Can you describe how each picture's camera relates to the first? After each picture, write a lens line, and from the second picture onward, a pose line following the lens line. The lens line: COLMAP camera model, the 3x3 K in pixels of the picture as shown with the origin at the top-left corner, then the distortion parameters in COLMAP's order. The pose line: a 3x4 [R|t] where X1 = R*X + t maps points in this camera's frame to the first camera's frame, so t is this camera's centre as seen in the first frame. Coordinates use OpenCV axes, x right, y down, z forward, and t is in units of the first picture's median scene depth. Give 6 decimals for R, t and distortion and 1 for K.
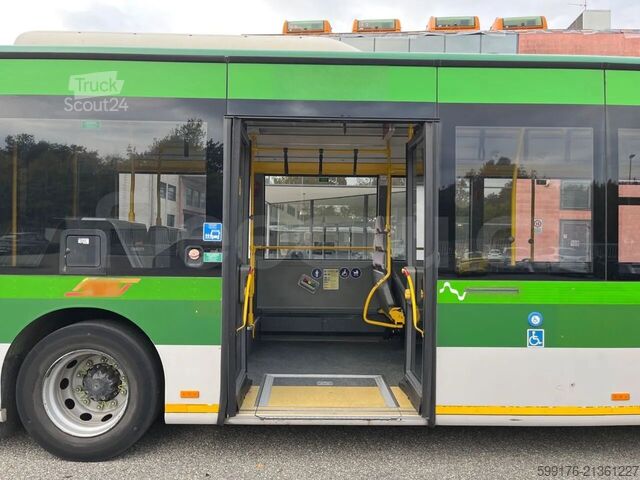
lens RADIAL K [[483.7, 0, 310.7], [0, 483.7, 248.3], [0, 0, 1]] dist [0.051396, -0.081574]
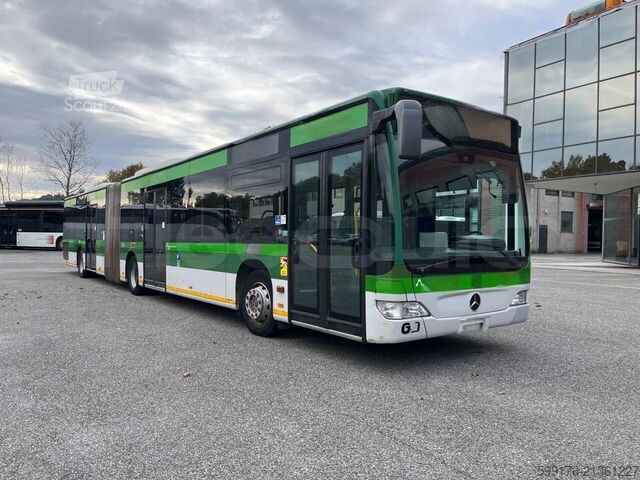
lens RADIAL K [[483.7, 0, 319.2], [0, 483.7, 241.0], [0, 0, 1]] dist [0.051396, -0.081574]
pose [[0.581219, -0.010081, -0.813685, 2.177756], [0.006072, 0.999949, -0.008052, 0.100193], [0.813725, -0.000261, 0.581250, 0.030727]]
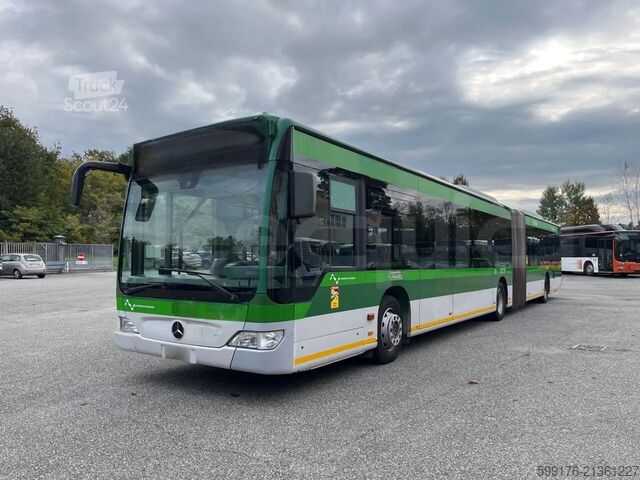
lens RADIAL K [[483.7, 0, 321.2], [0, 483.7, 238.6], [0, 0, 1]] dist [0.051396, -0.081574]
pose [[-0.579237, -0.054772, -0.813317, 2.209323], [-0.005656, 0.997986, -0.063181, 0.087360], [0.815140, -0.031997, -0.578380, 4.305992]]
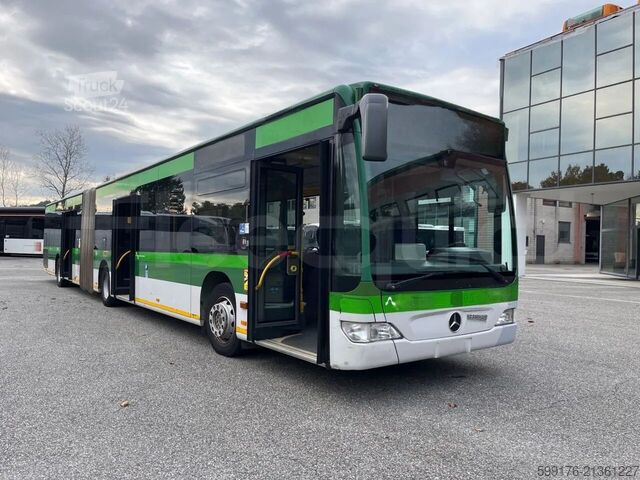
lens RADIAL K [[483.7, 0, 318.6], [0, 483.7, 242.5], [0, 0, 1]] dist [0.051396, -0.081574]
pose [[0.583046, -0.017165, -0.812258, 2.063225], [-0.001298, 0.999756, -0.022060, 0.081289], [0.812438, 0.013917, 0.582882, 0.322586]]
